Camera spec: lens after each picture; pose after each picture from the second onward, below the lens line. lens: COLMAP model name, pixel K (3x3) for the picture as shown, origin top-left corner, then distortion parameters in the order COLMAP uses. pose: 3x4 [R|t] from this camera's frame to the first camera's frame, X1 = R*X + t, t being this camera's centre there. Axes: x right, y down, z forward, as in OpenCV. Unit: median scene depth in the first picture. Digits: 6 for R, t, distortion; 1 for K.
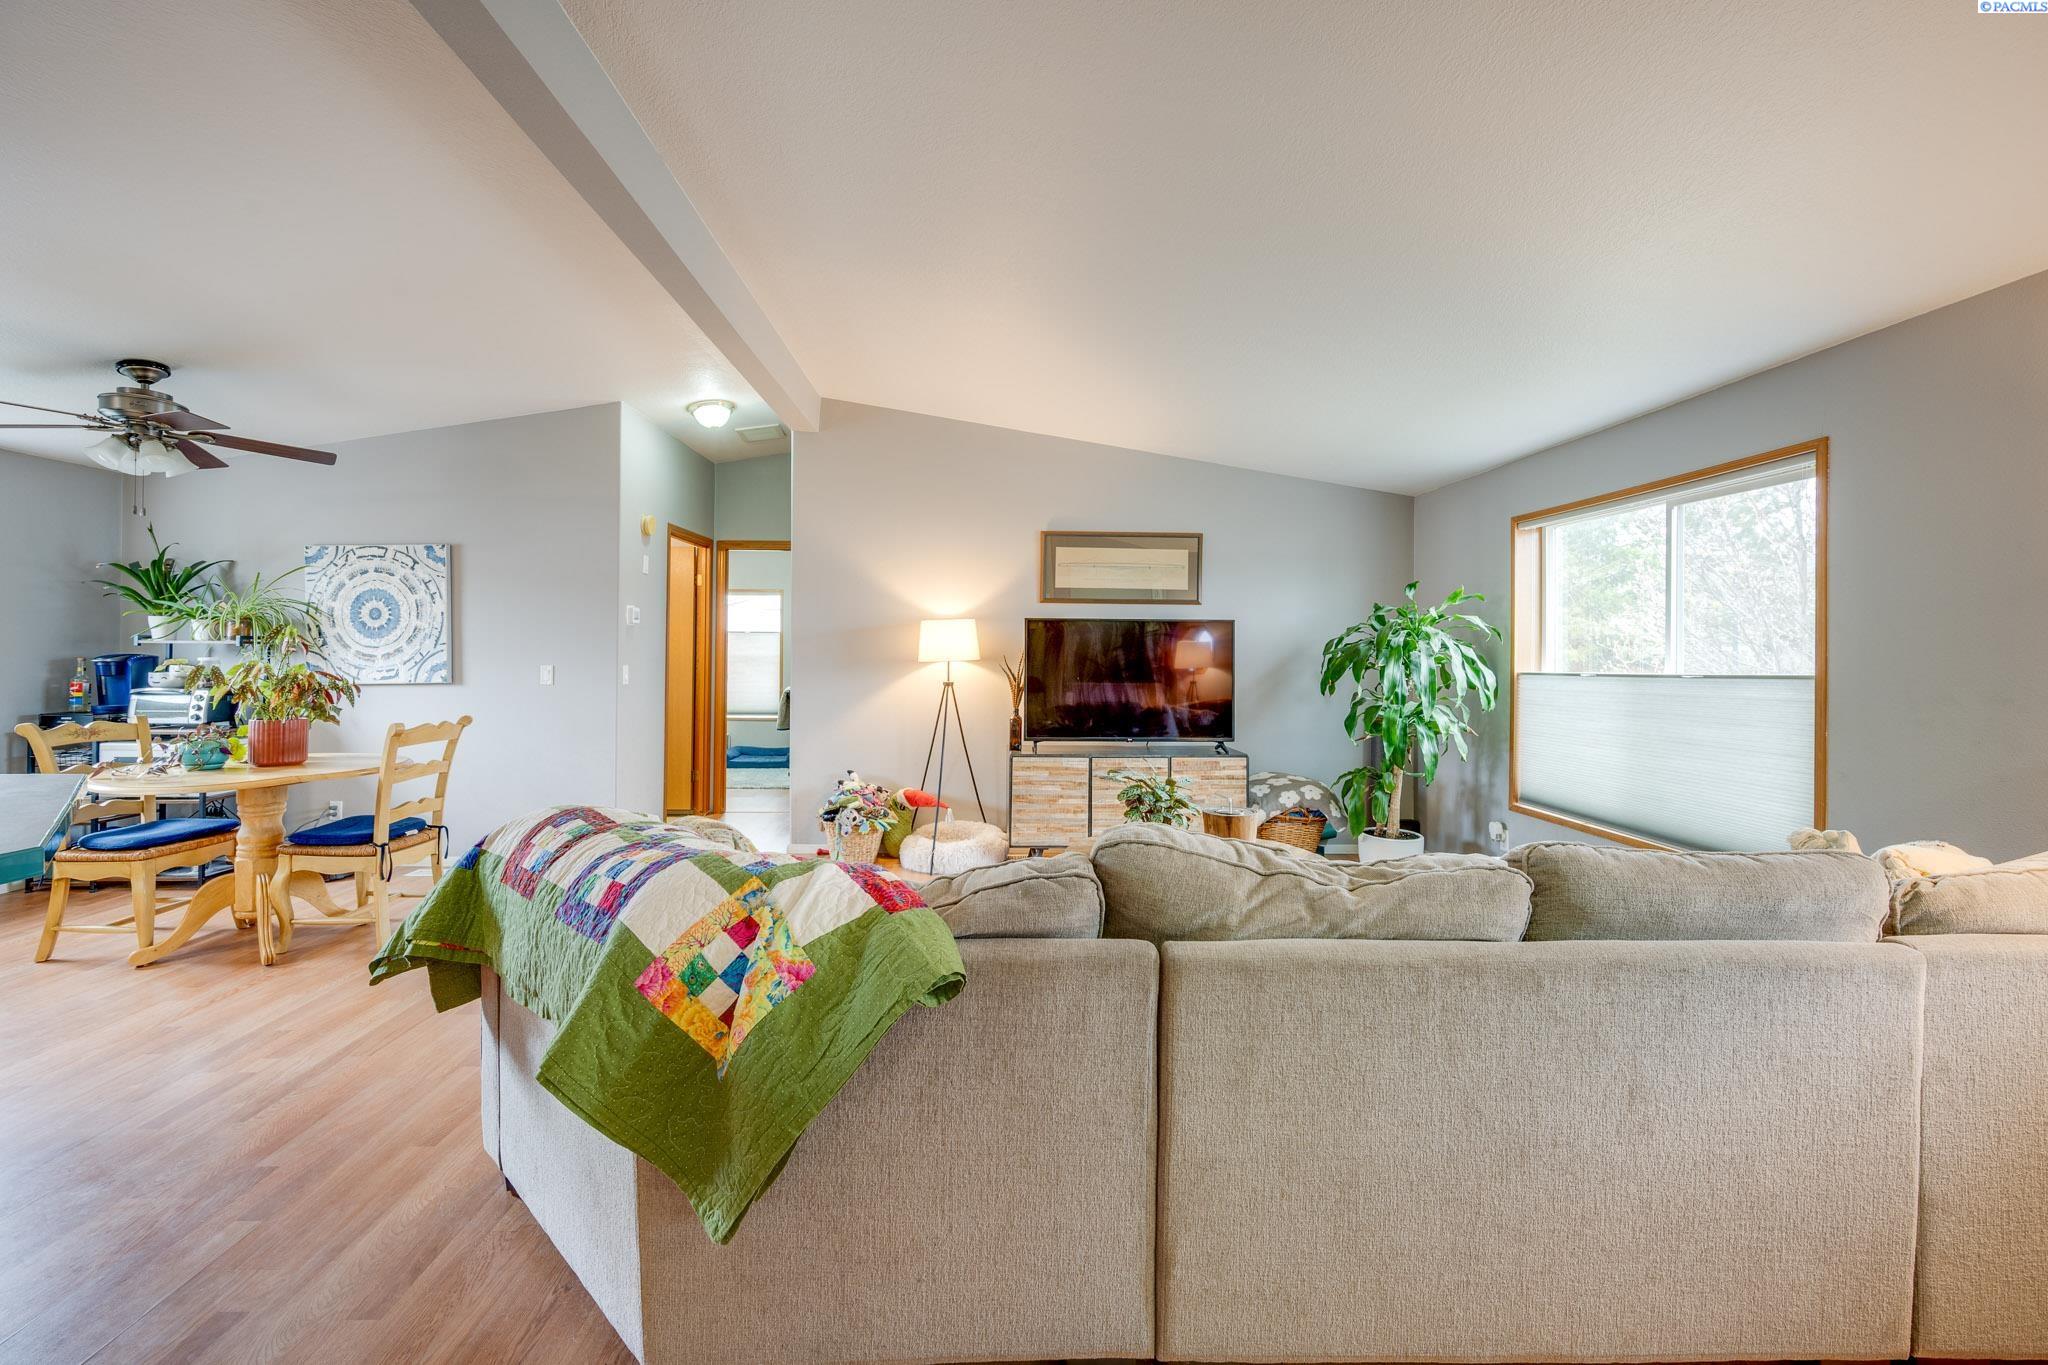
lens RADIAL K [[836.7, 0, 1012.3], [0, 836.7, 644.7], [0, 0, 1]] dist [0.001546, -0.000961]
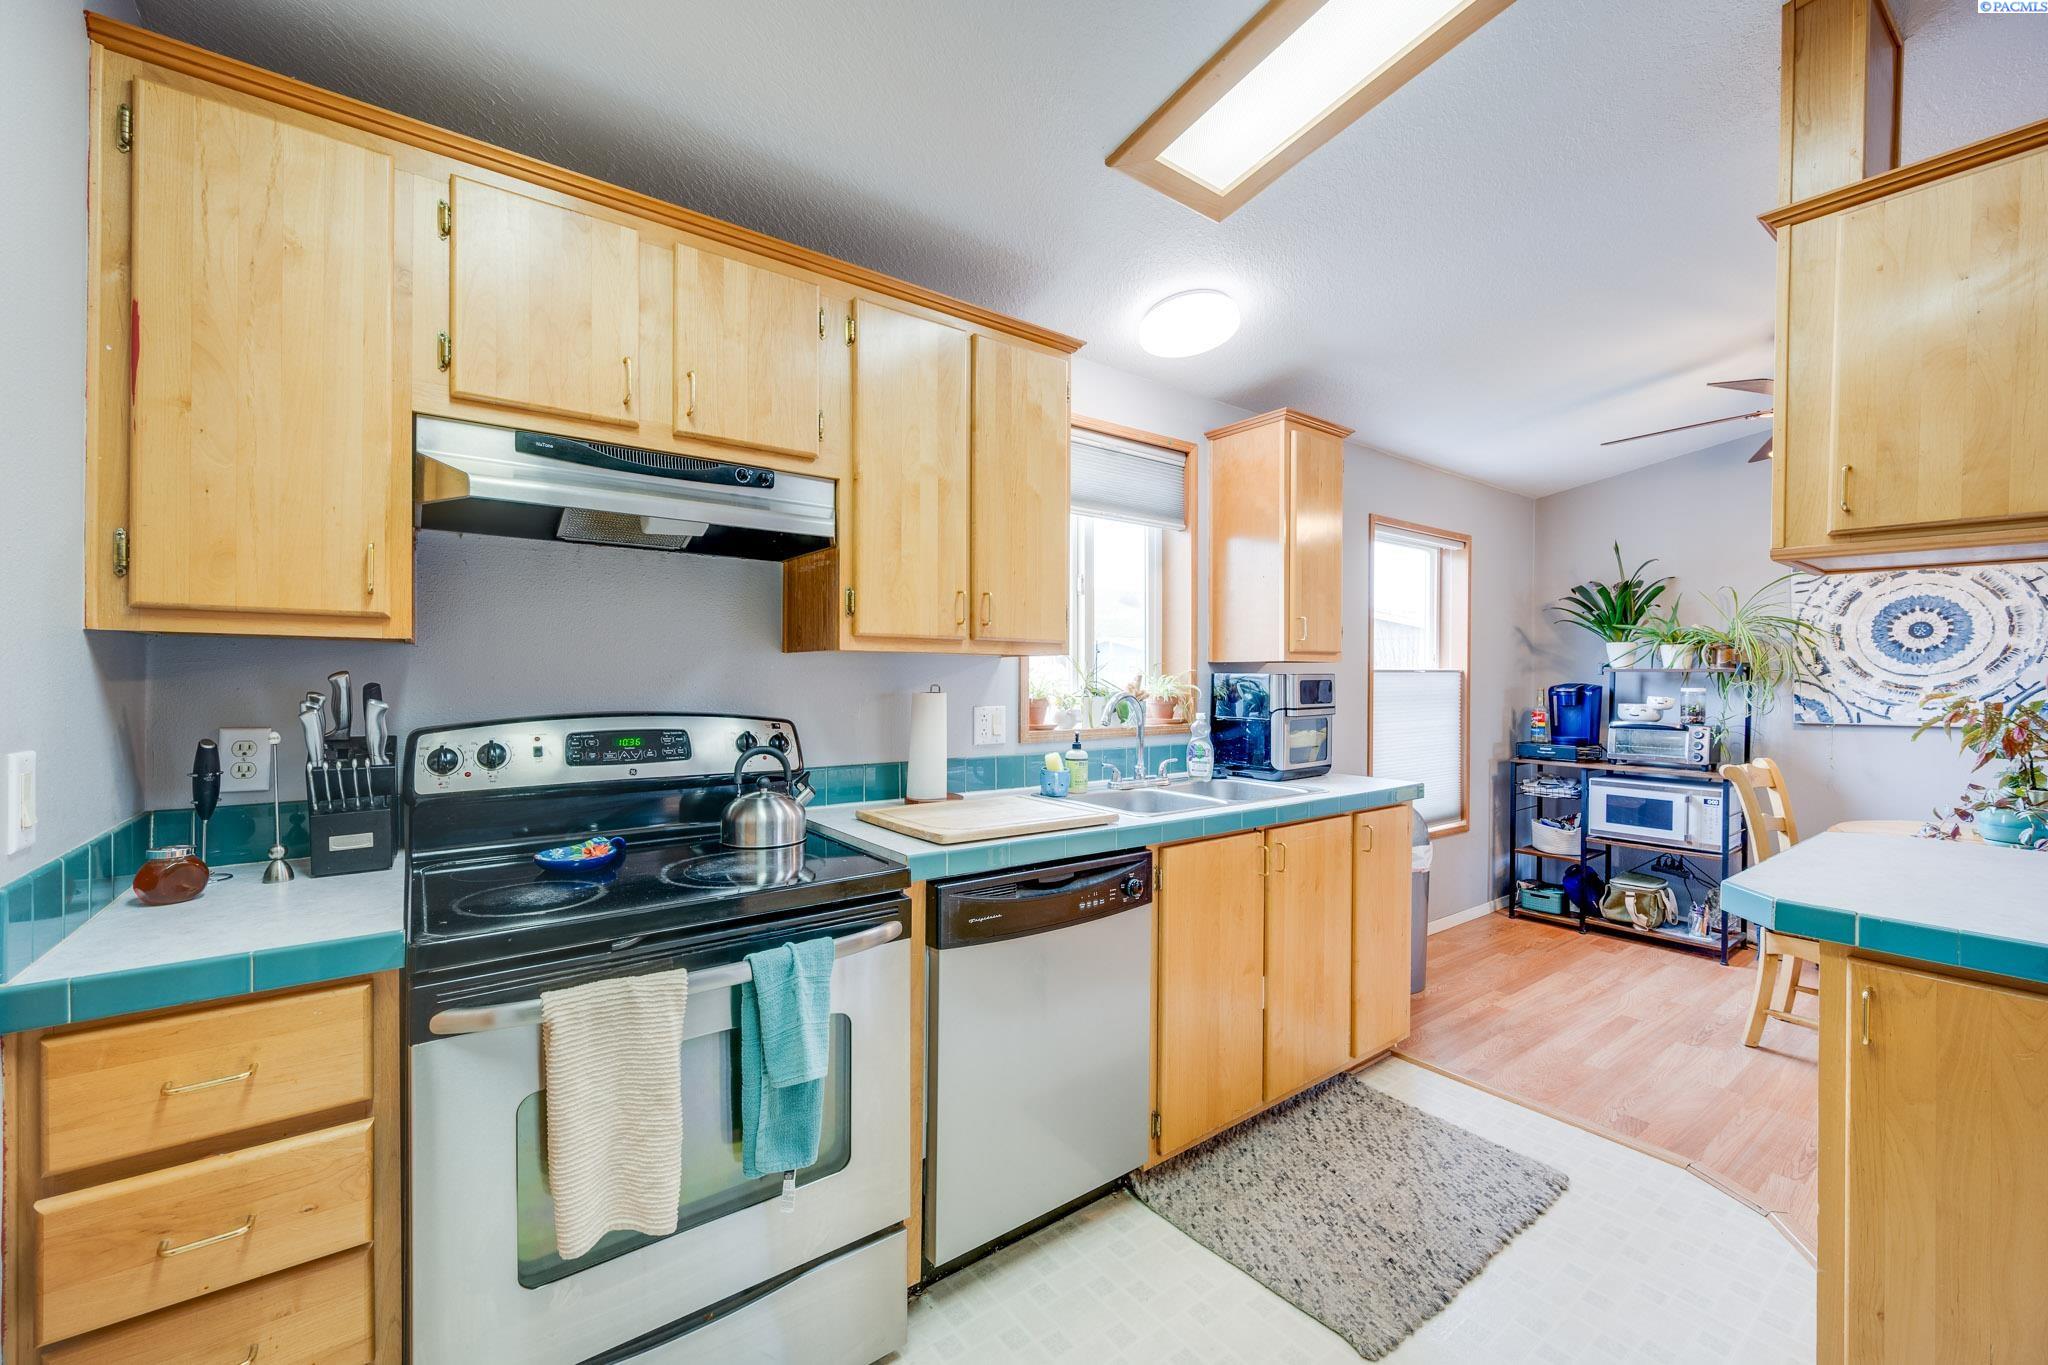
lens RADIAL K [[836.7, 0, 1003.1], [0, 836.7, 680.6], [0, 0, 1]] dist [0.001546, -0.000961]
pose [[0.586890, 0.002713, -0.809662, -0.640532], [0.003861, 0.999974, 0.006150, -0.000297], [0.809657, -0.006735, 0.586864, -0.081299]]
